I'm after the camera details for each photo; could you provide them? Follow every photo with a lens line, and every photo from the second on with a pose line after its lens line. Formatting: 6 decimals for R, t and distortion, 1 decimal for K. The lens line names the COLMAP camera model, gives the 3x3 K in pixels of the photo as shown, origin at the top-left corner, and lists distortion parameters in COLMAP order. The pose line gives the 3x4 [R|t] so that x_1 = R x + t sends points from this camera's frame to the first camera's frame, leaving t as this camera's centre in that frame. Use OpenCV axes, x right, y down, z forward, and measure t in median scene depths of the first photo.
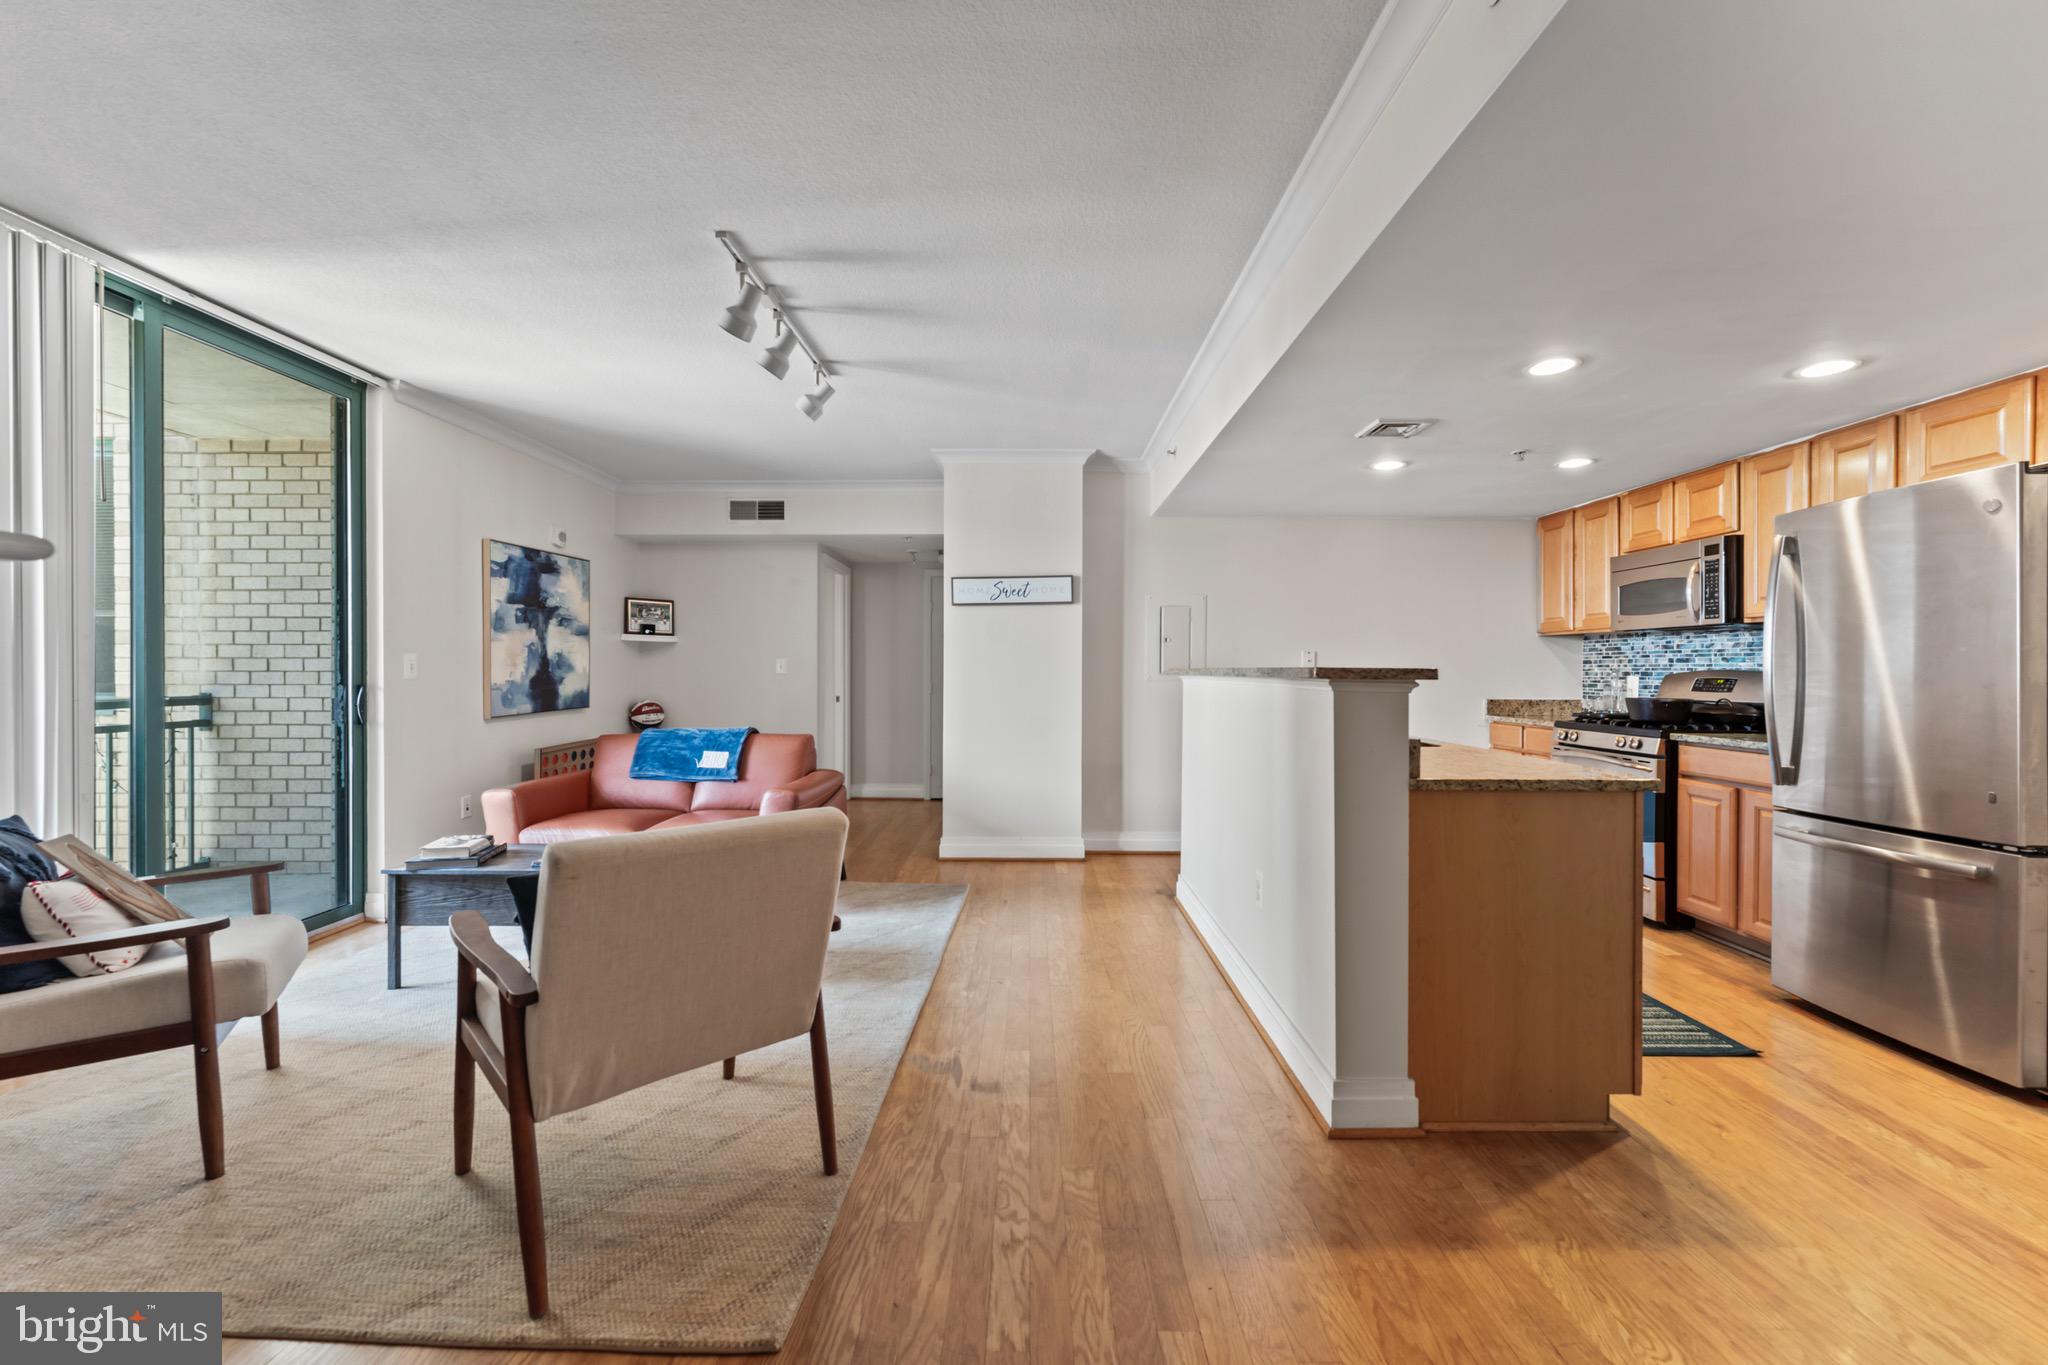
lens RADIAL K [[845.0, 0, 1021.1], [0, 845.0, 674.4], [0, 0, 1]] dist [-0.003950, -0.000752]
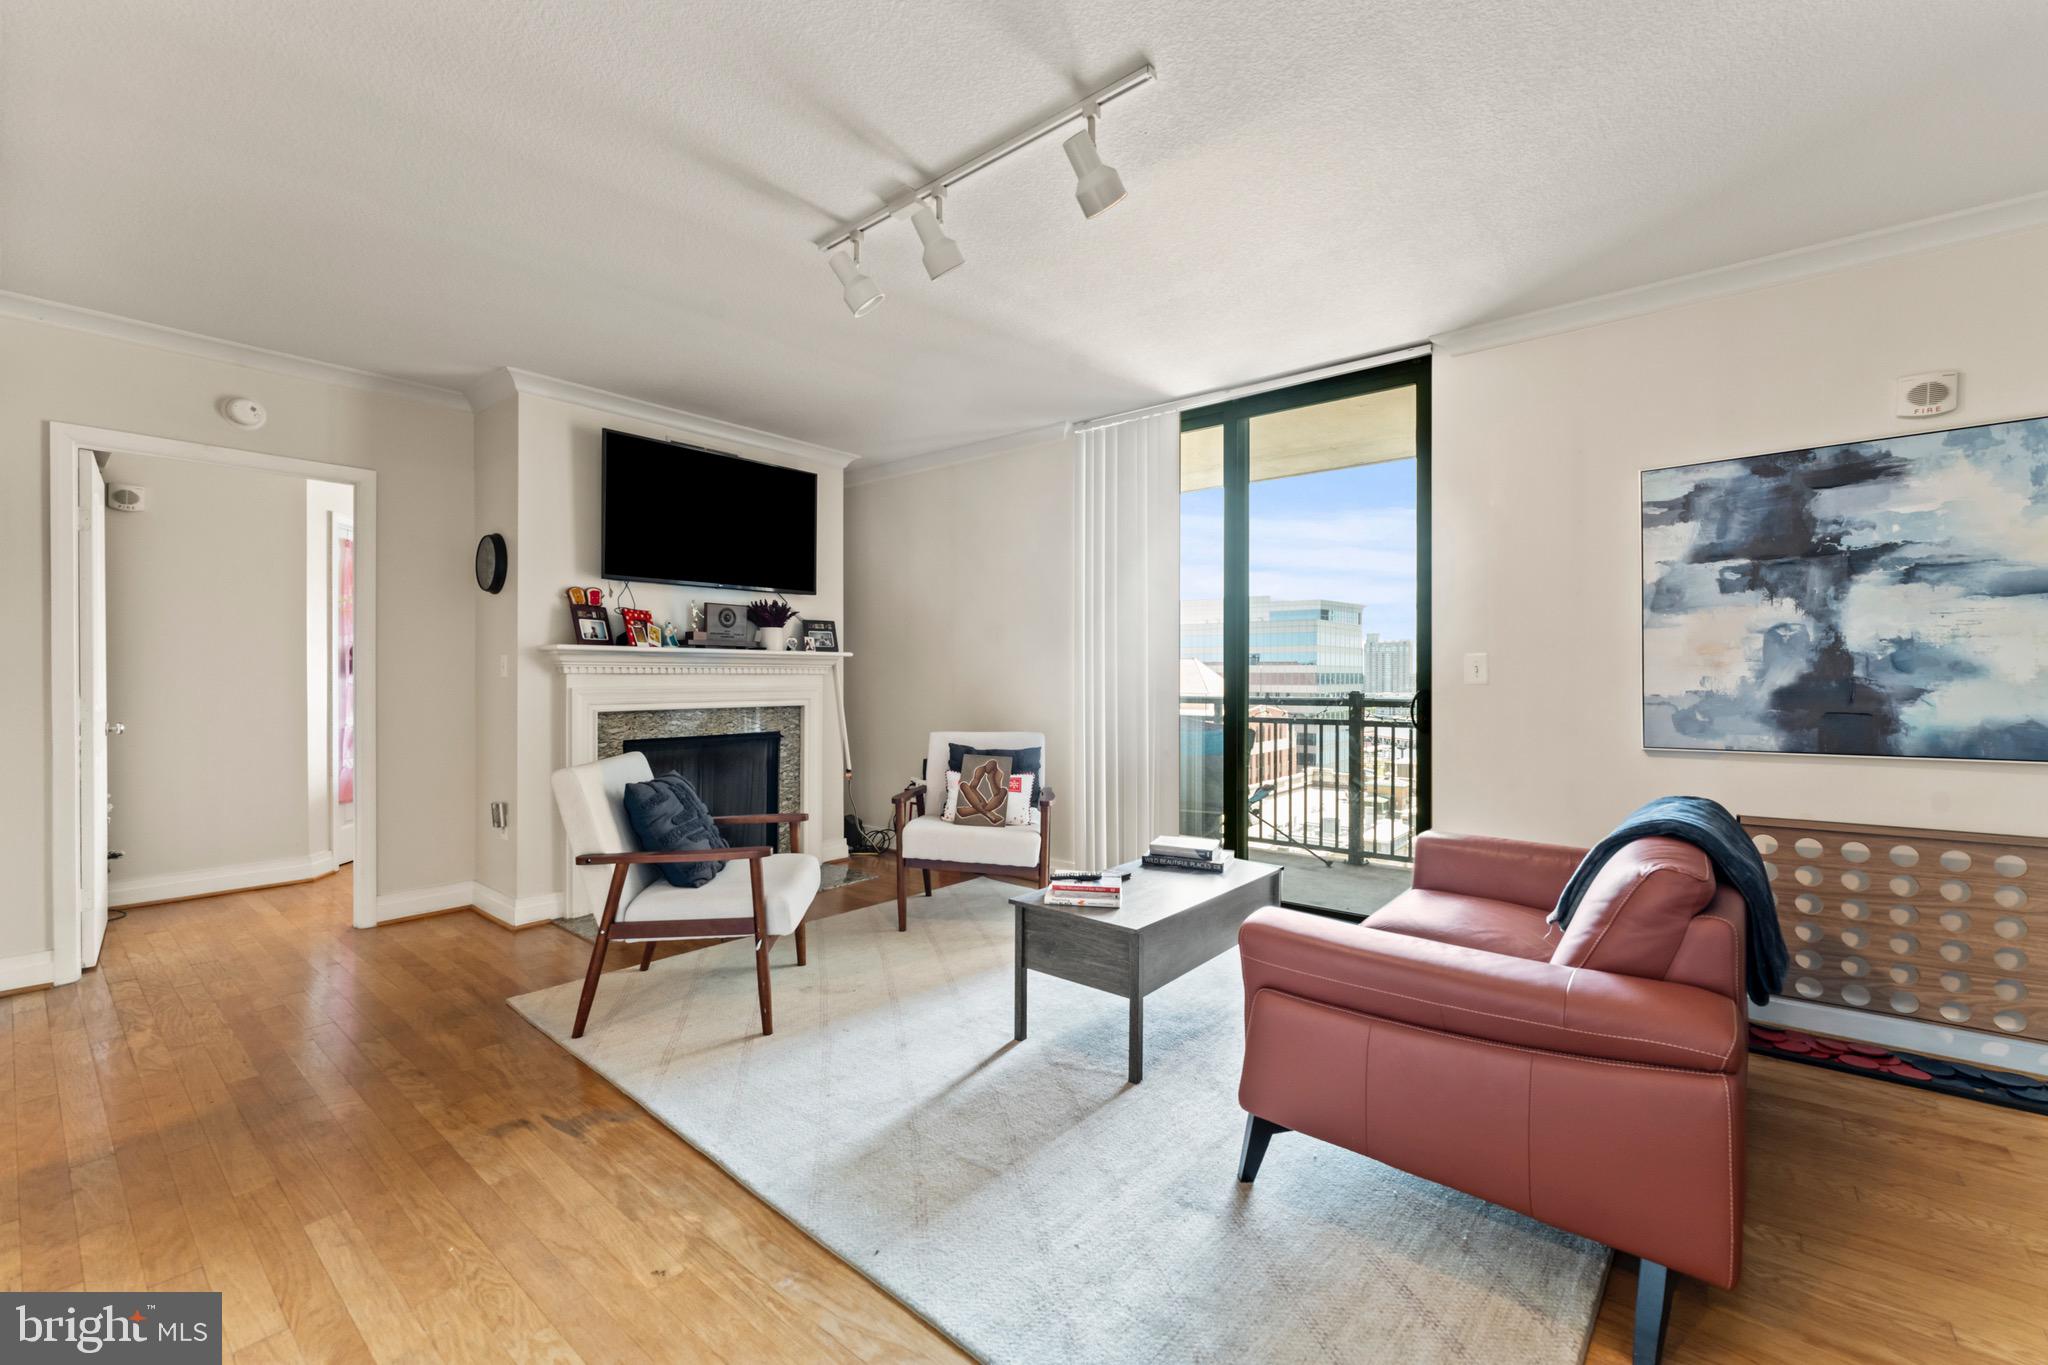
lens RADIAL K [[845.0, 0, 1033.6], [0, 845.0, 681.0], [0, 0, 1]] dist [-0.003950, -0.000752]
pose [[-0.621992, 0.006972, -0.782993, 0.150229], [-0.004772, 0.999908, 0.012694, -0.004984], [0.783009, 0.011632, -0.621901, 0.952381]]
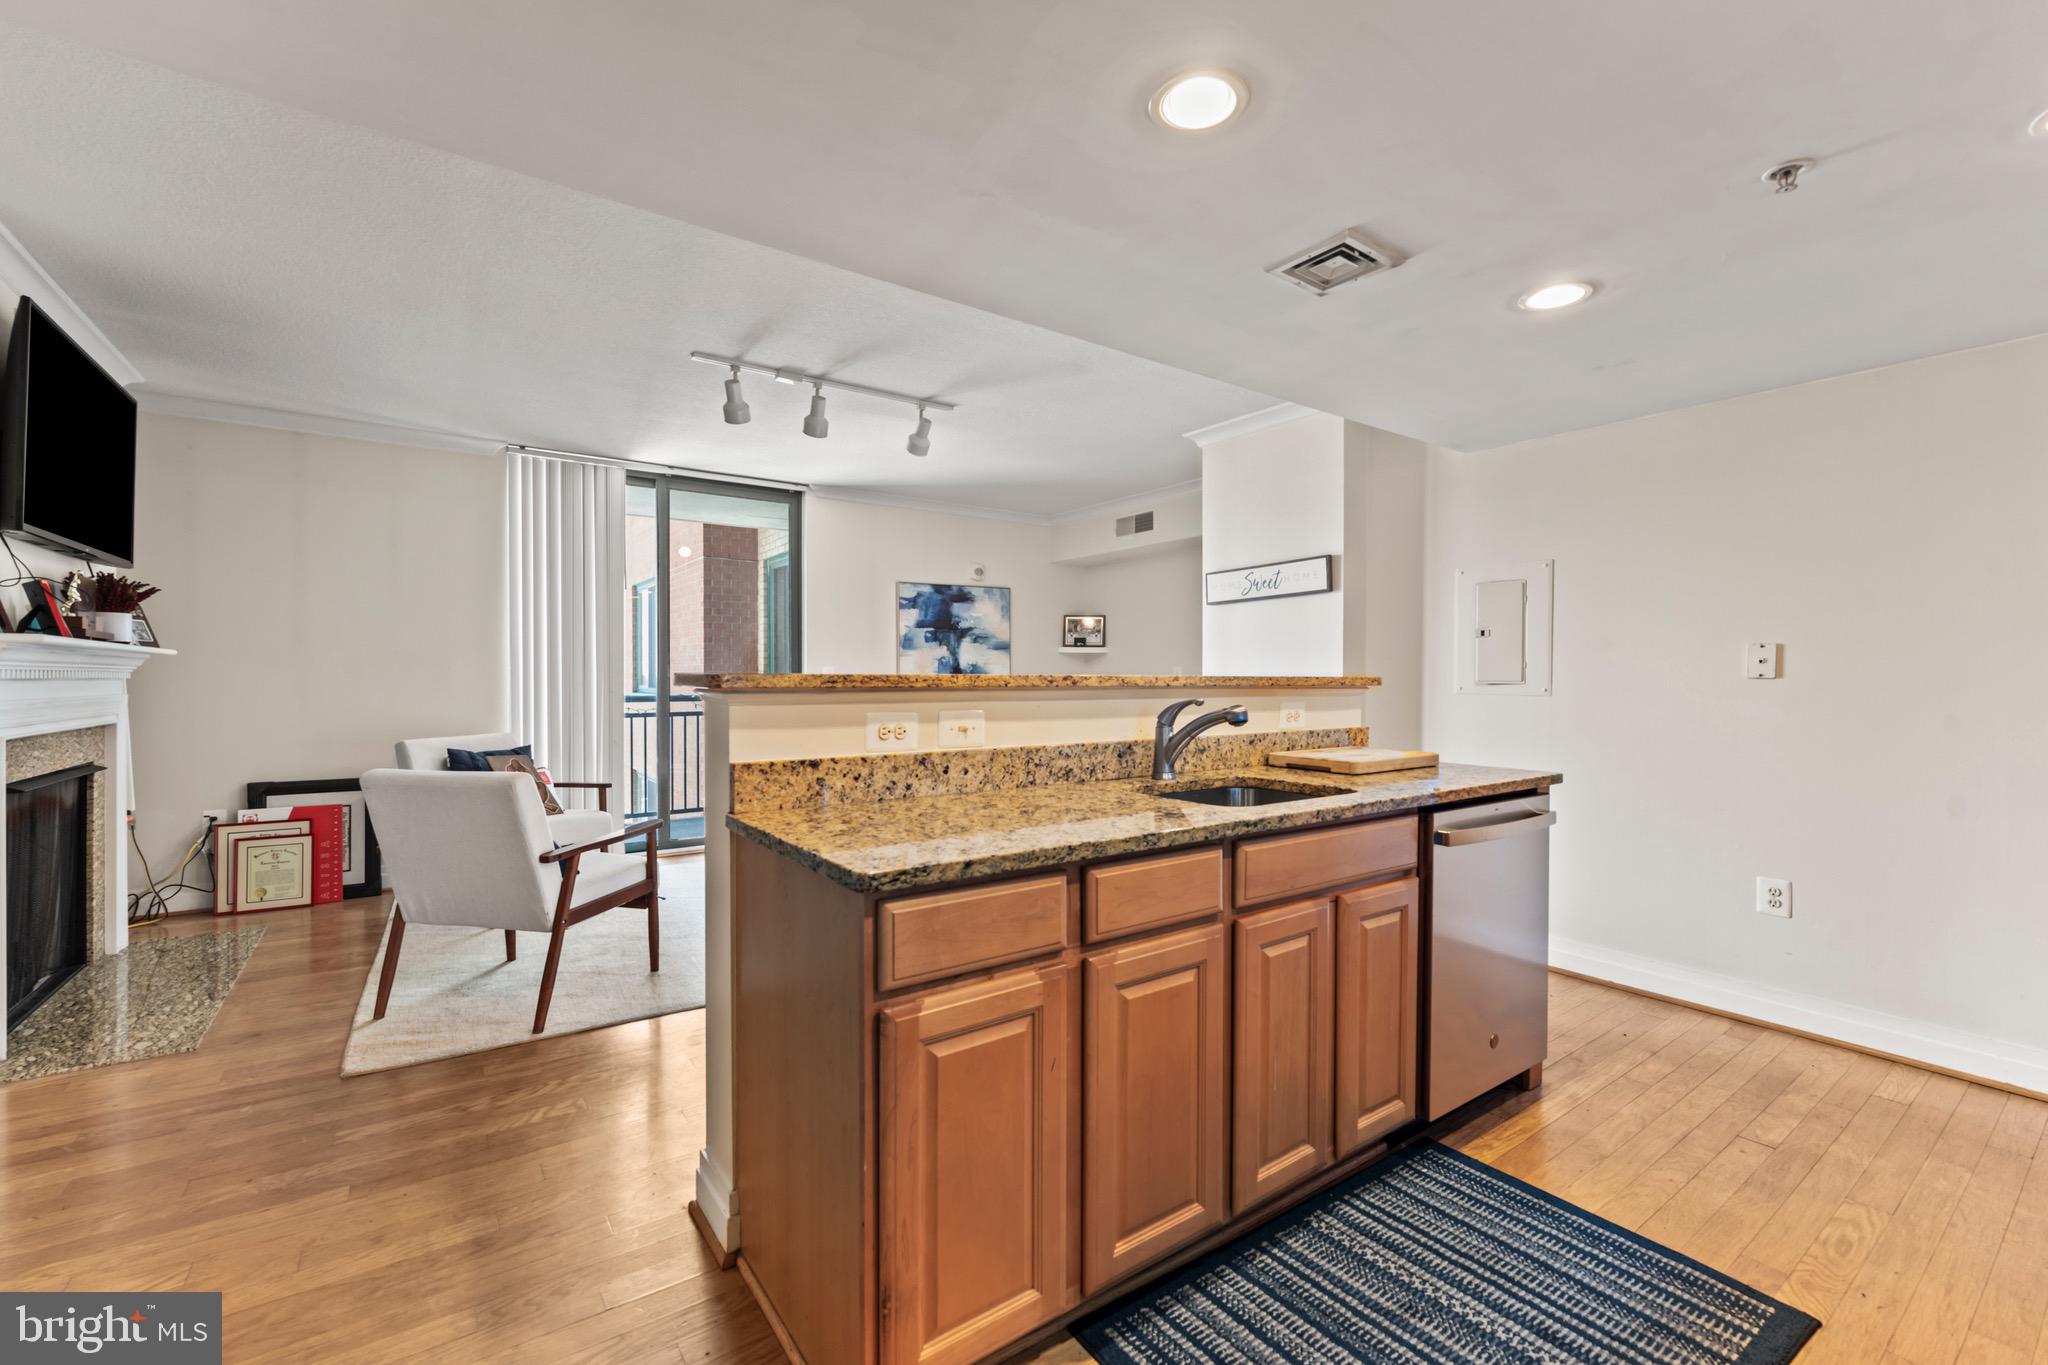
lens RADIAL K [[845.0, 0, 1014.9], [0, 845.0, 680.5], [0, 0, 1]] dist [-0.003950, -0.000752]
pose [[0.586256, 0.002246, -0.810123, 0.536097], [-0.004518, 0.999990, -0.000498, -0.000756], [0.810113, 0.003952, 0.586260, 0.323818]]
